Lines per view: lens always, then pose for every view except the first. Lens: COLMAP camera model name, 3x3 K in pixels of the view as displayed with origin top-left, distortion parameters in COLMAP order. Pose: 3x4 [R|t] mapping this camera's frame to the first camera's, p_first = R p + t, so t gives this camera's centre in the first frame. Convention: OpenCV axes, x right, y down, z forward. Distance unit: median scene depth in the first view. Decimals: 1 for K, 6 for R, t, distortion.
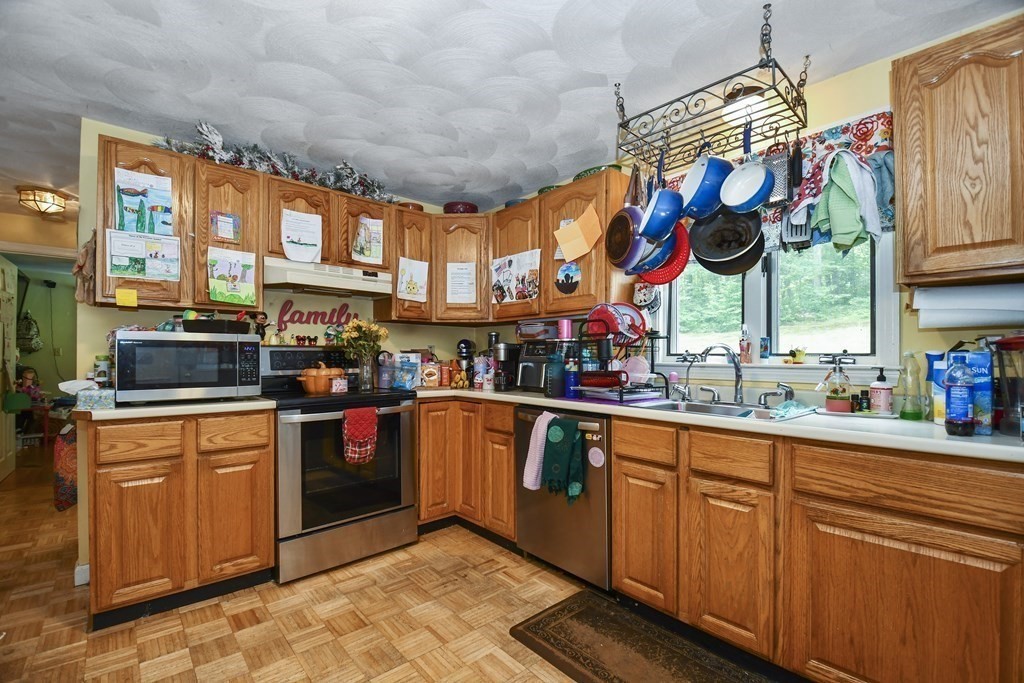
lens RADIAL K [[440.1, 0, 512.0], [0, 440.1, 352.9], [0, 0, 1]] dist [0.000304, -0.000116]
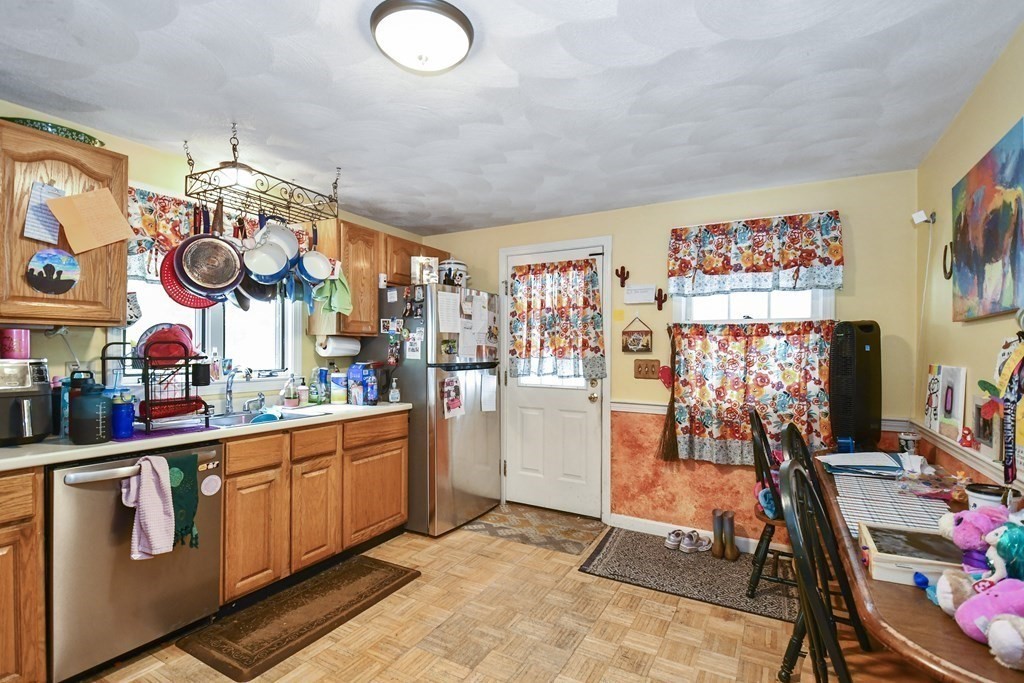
lens RADIAL K [[482.5, 0, 512.0], [0, 482.5, 341.5], [0, 0, 1]] dist [-0.000655, -0.000117]
pose [[-0.327408, 0.009687, 0.944834, -1.103336], [-0.019203, 0.999673, -0.016903, -0.082878], [-0.944688, -0.023678, -0.327114, 0.761748]]
